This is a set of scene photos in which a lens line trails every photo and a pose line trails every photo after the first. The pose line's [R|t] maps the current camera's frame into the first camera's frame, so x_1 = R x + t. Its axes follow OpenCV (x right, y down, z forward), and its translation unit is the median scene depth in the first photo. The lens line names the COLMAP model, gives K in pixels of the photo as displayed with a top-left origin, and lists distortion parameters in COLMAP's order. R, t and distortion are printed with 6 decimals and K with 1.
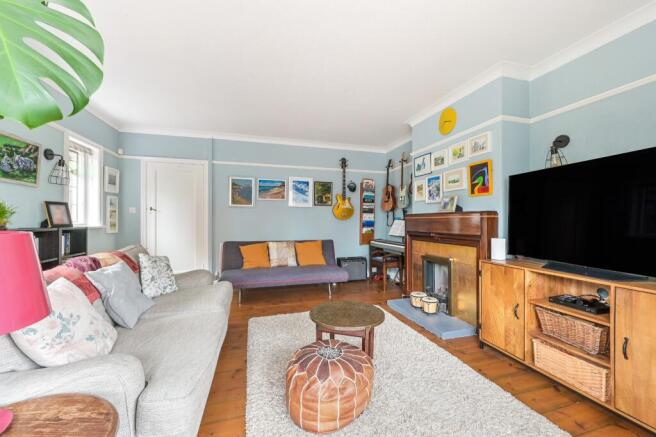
lens RADIAL K [[259.7, 0, 330.5], [0, 259.7, 213.9], [0, 0, 1]] dist [0.015311, 0.000047]
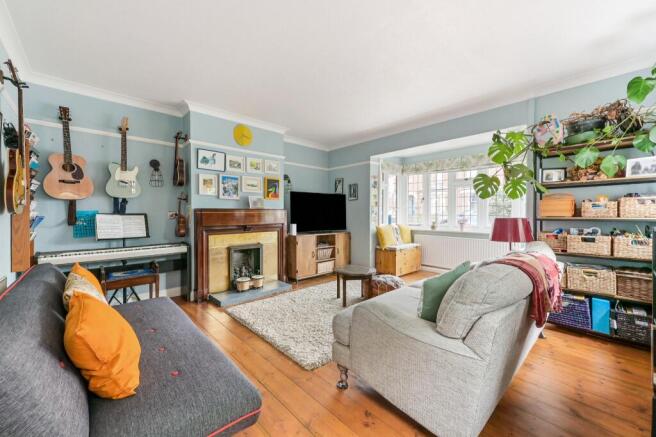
lens RADIAL K [[259.7, 0, 330.5], [0, 259.7, 213.9], [0, 0, 1]] dist [0.015311, 0.000047]
pose [[-0.445277, -0.000069, 0.895393, -0.977341], [-0.018489, 0.999787, -0.009118, 0.026603], [-0.895202, -0.020615, -0.445184, 1.348891]]
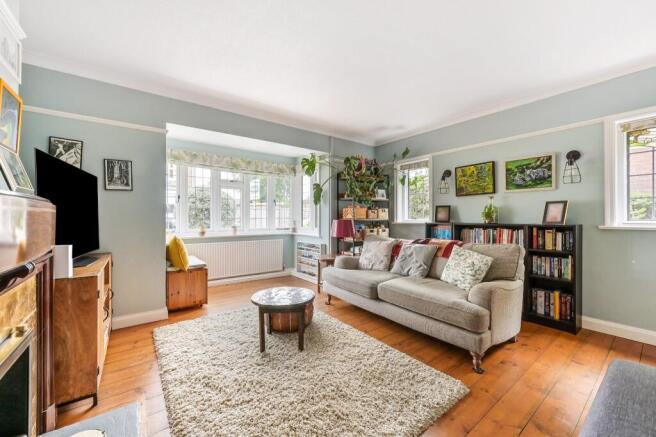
lens RADIAL K [[259.7, 0, 330.5], [0, 259.7, 213.9], [0, 0, 1]] dist [0.015311, 0.000047]
pose [[-0.933347, -0.004925, -0.358941, 0.210614], [0.007234, 0.999445, -0.032524, 0.033619], [0.358902, -0.032953, -0.932793, 1.565876]]
